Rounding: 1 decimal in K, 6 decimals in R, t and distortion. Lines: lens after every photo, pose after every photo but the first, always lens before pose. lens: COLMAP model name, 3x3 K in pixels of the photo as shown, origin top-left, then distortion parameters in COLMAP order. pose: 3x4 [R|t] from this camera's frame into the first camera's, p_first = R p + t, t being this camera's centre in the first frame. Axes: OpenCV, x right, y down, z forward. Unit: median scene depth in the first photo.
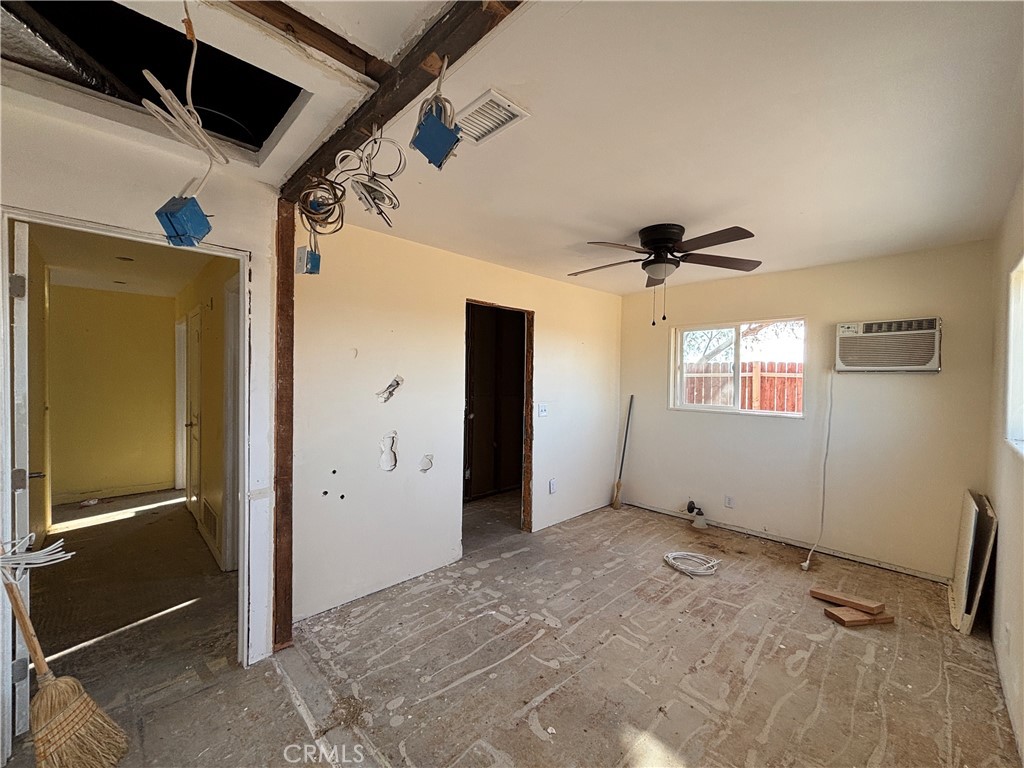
lens RADIAL K [[415.0, 0, 512.8], [0, 415.0, 382.2], [0, 0, 1]] dist [0.003011, 0.001044]
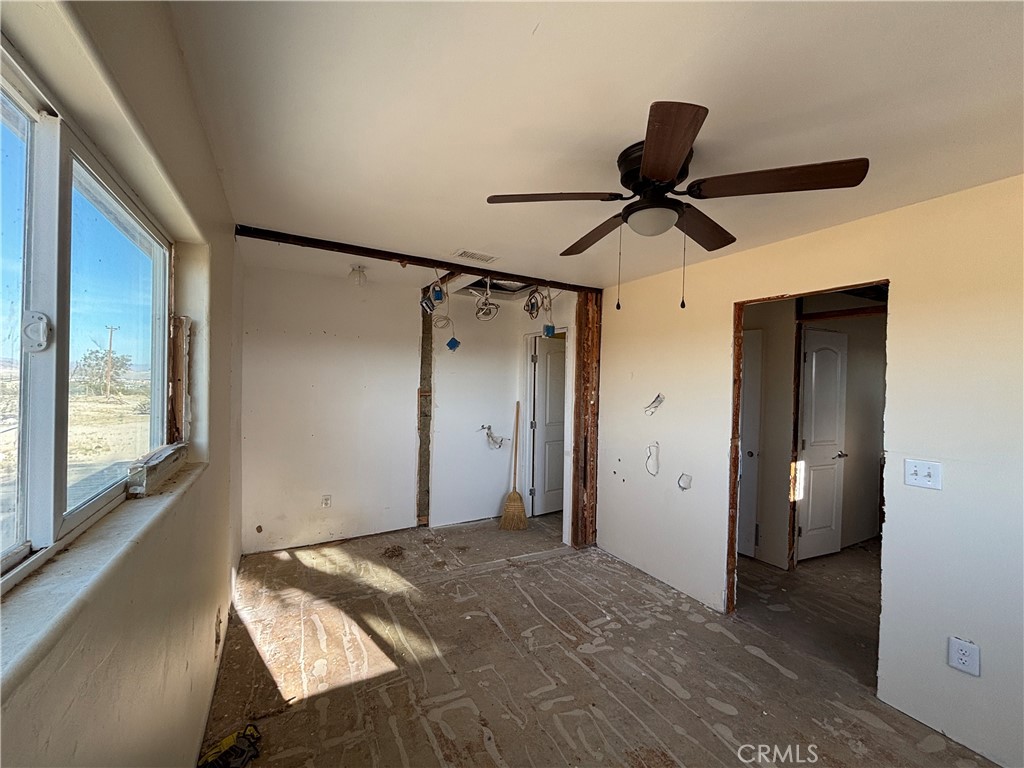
lens RADIAL K [[415.0, 0, 512.8], [0, 415.0, 382.2], [0, 0, 1]] dist [0.003011, 0.001044]
pose [[-0.261908, -0.017766, -0.964929, 1.040439], [-0.041304, 0.999121, -0.007184, -0.022890], [0.964208, 0.037974, -0.262412, 1.023346]]
